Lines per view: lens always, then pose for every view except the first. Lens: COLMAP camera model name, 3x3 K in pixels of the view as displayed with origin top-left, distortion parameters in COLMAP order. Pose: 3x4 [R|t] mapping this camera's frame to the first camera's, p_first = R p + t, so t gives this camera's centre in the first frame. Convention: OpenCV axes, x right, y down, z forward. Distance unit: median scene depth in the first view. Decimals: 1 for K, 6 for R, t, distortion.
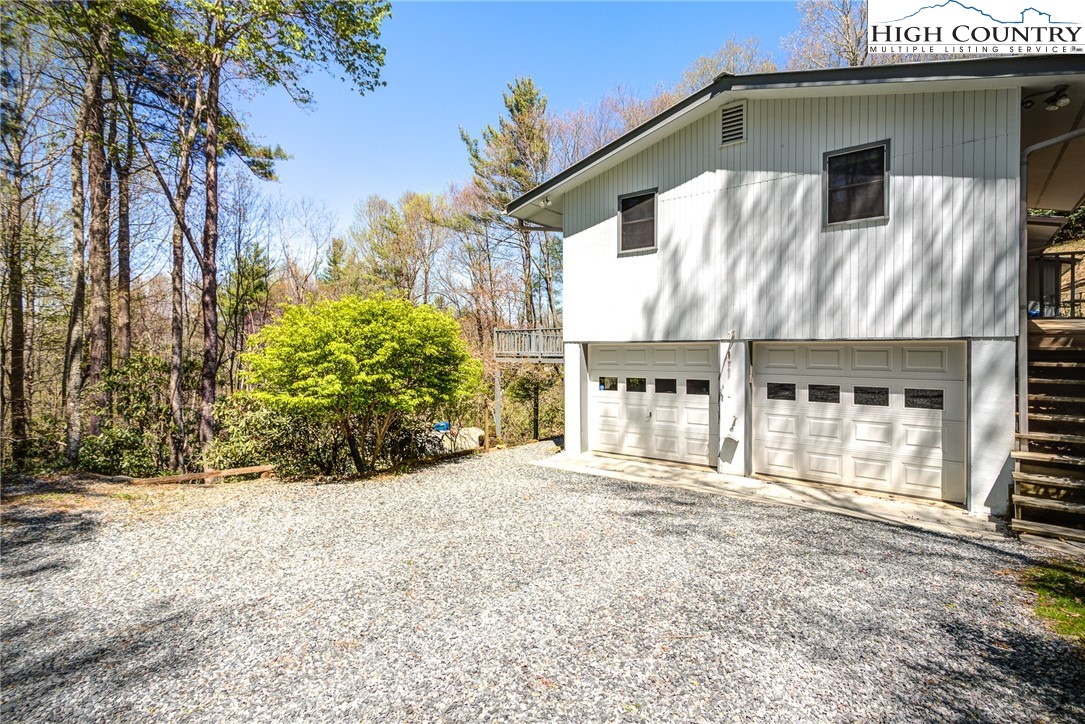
lens RADIAL K [[530.9, 0, 543.2], [0, 530.9, 357.3], [0, 0, 1]] dist [0.002338, 0.002622]
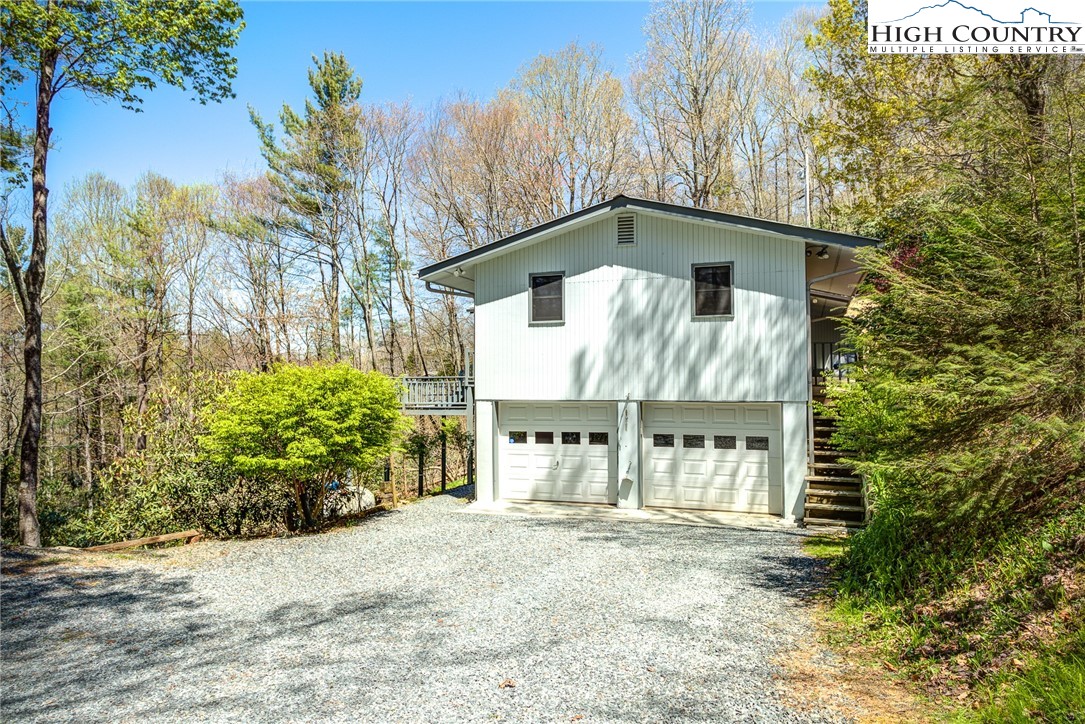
lens RADIAL K [[779.3, 0, 542.7], [0, 779.3, 363.2], [0, 0, 1]] dist [0.031110, -0.001451]
pose [[0.942005, 0.003012, 0.335584, -0.413861], [0.008739, 0.999400, -0.033503, -0.055844], [-0.335484, 0.034493, 0.941414, -0.615662]]
